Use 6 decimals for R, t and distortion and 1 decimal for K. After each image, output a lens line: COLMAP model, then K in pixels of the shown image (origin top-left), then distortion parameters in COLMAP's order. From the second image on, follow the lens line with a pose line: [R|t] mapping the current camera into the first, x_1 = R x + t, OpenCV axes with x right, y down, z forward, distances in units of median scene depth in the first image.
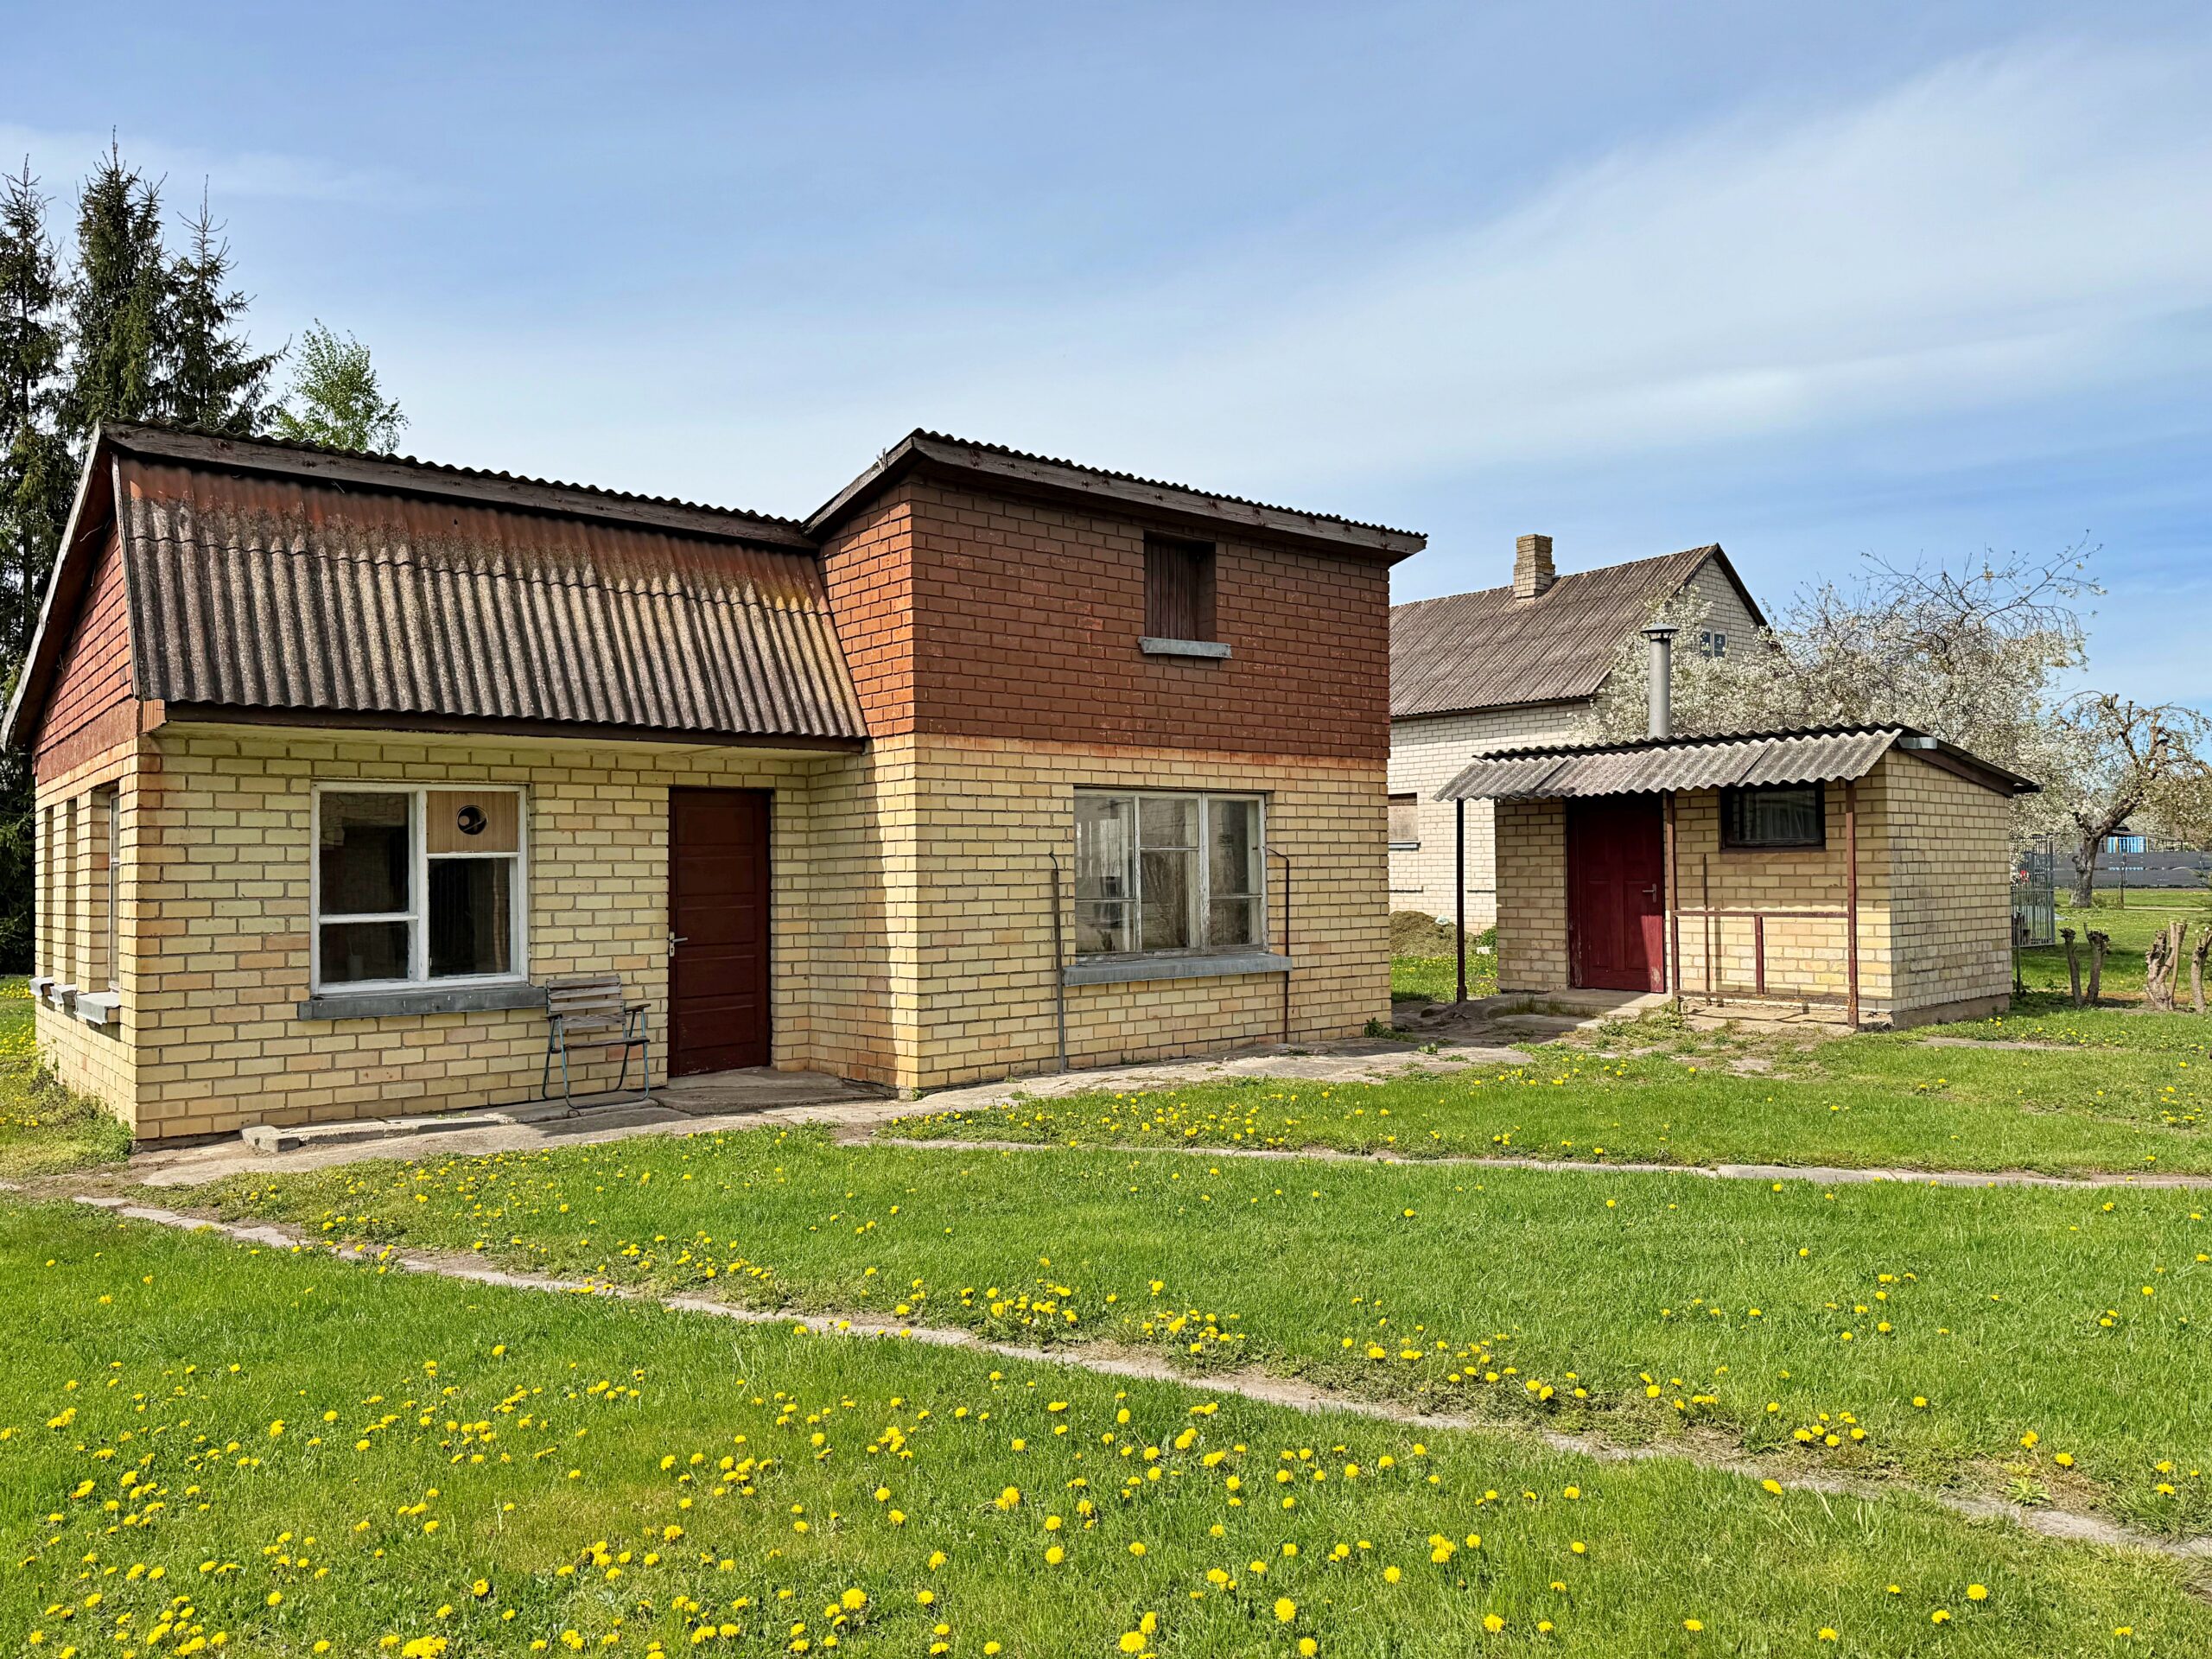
lens RADIAL K [[1545.6, 0, 1100.8], [0, 1545.6, 839.1], [0, 0, 1]] dist [0.062636, -0.010871]
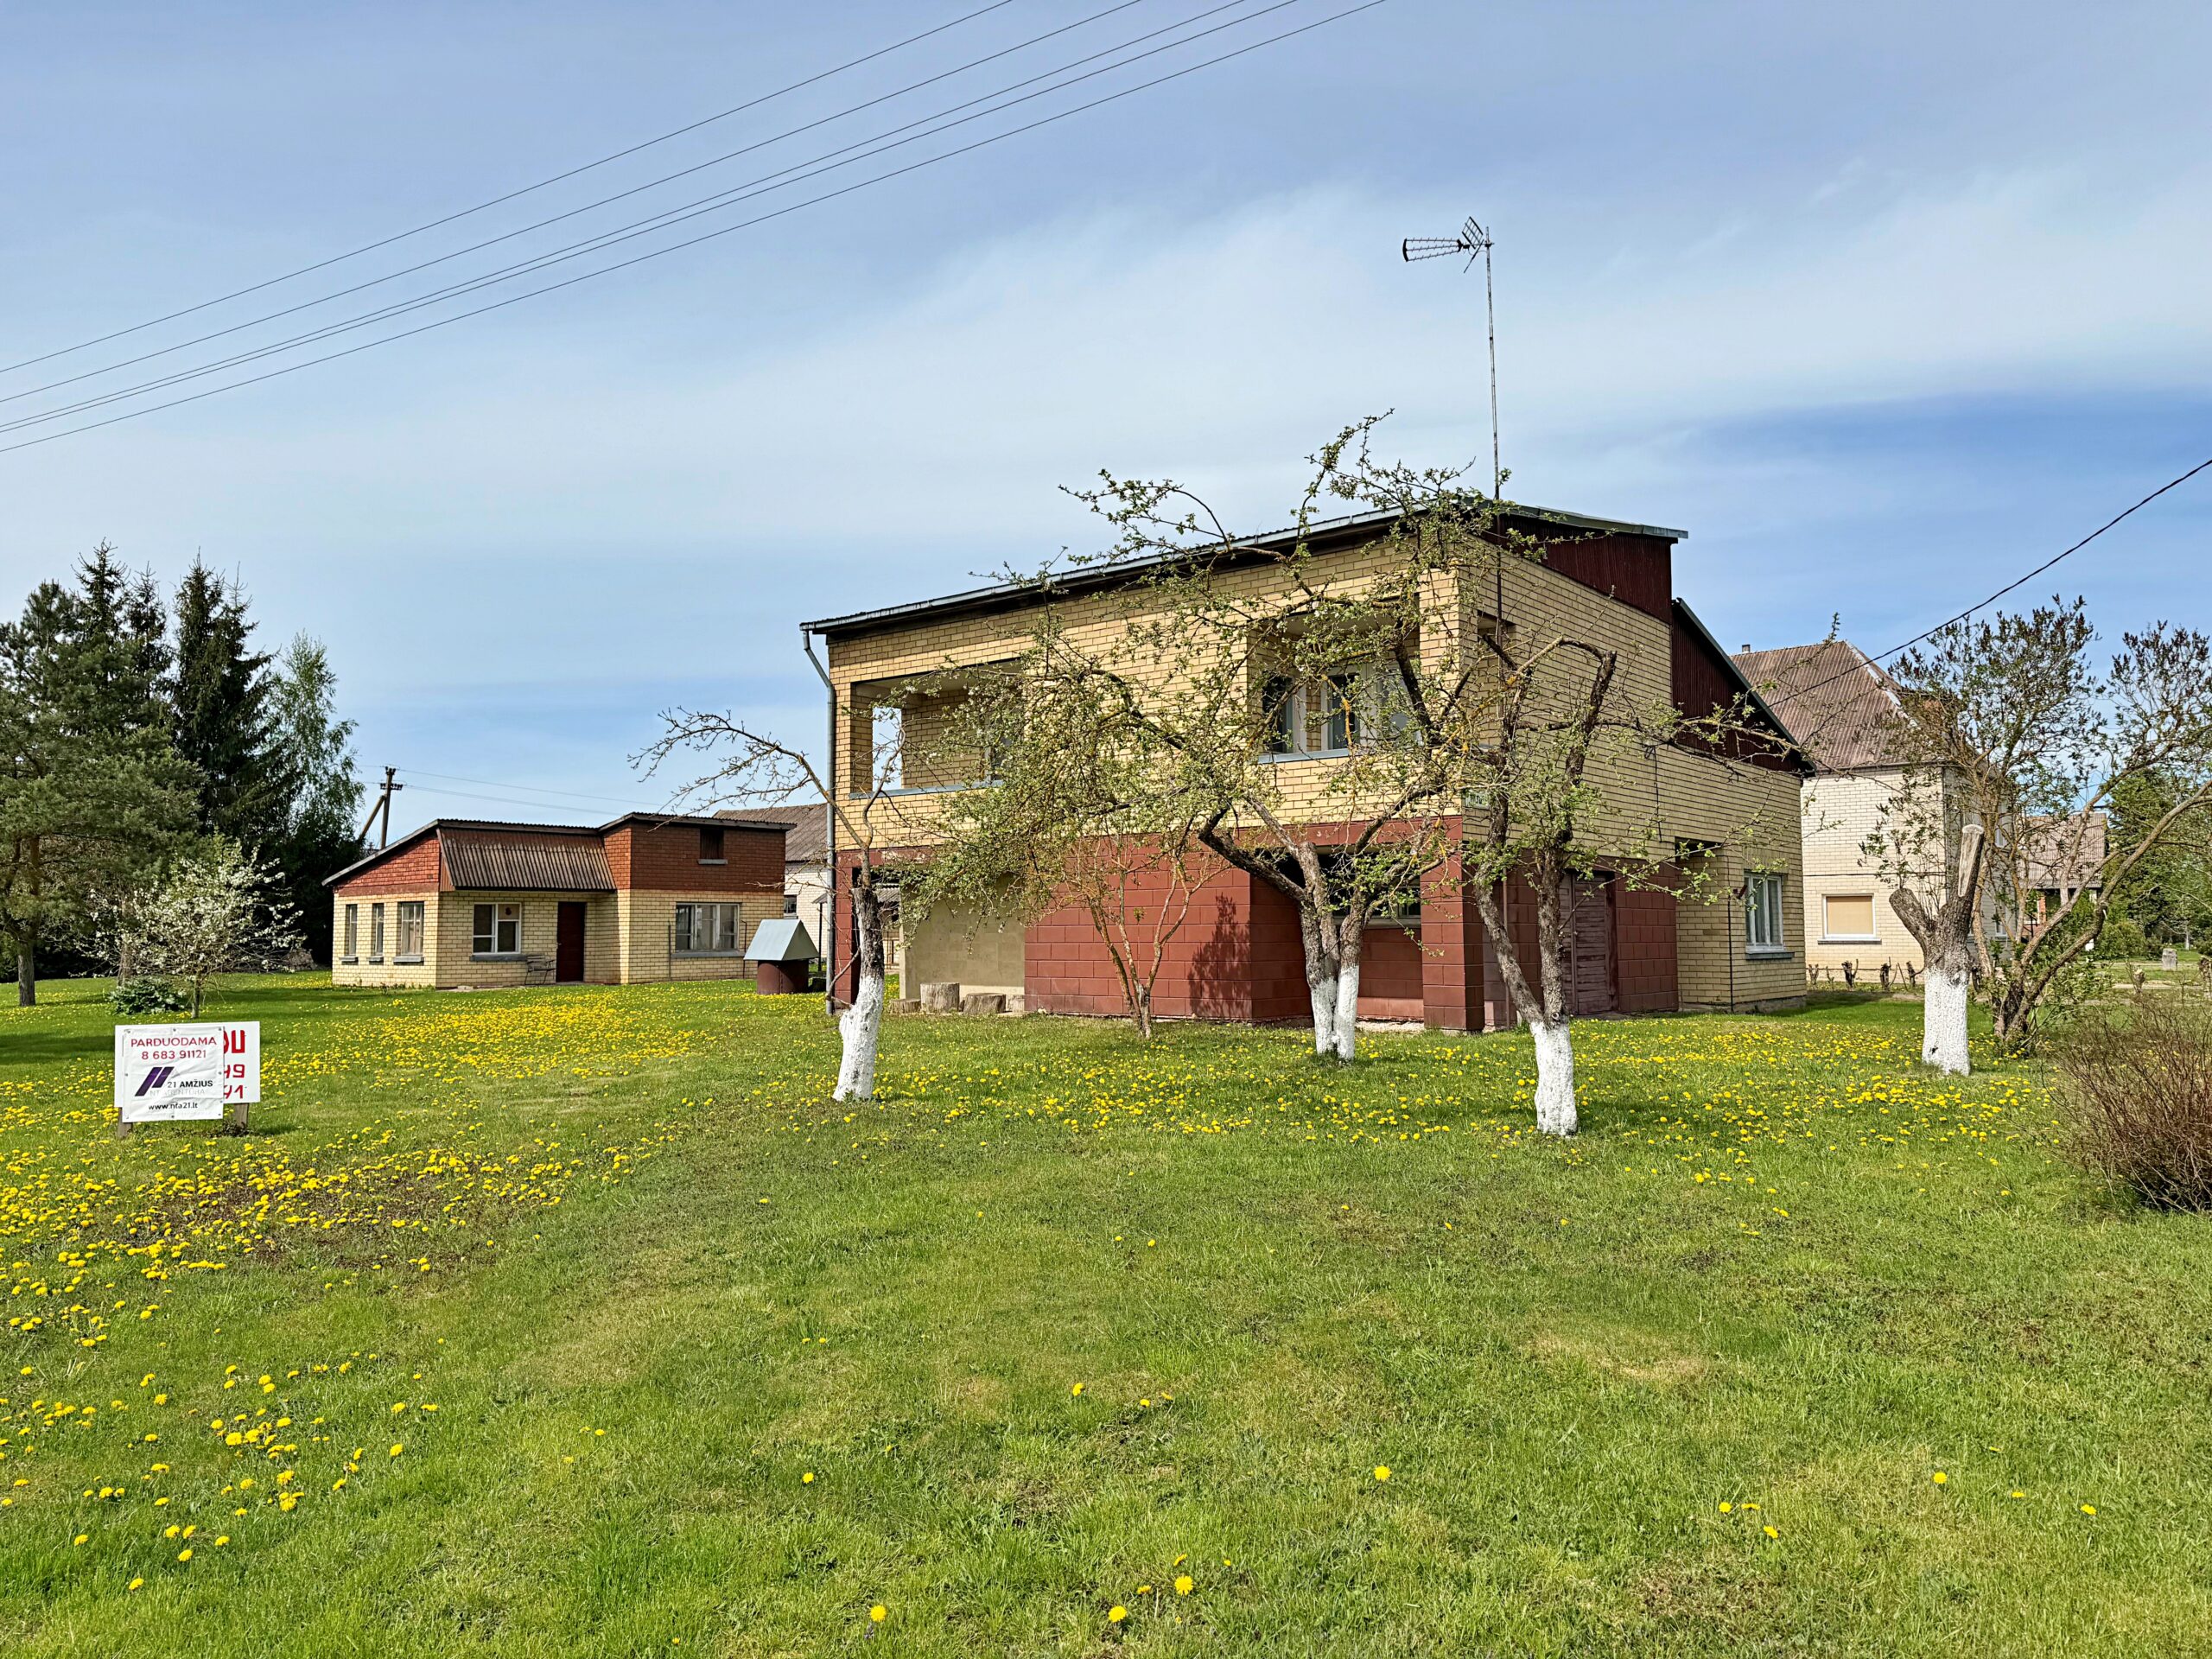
lens RADIAL K [[1545.6, 0, 1121.0], [0, 1545.6, 827.6], [0, 0, 1]] dist [0.062636, -0.010871]
pose [[0.981200, 0.018771, 0.192079, 0.325633], [-0.007941, 0.998343, -0.057000, -0.010615], [-0.192831, 0.054403, 0.979723, -2.969673]]
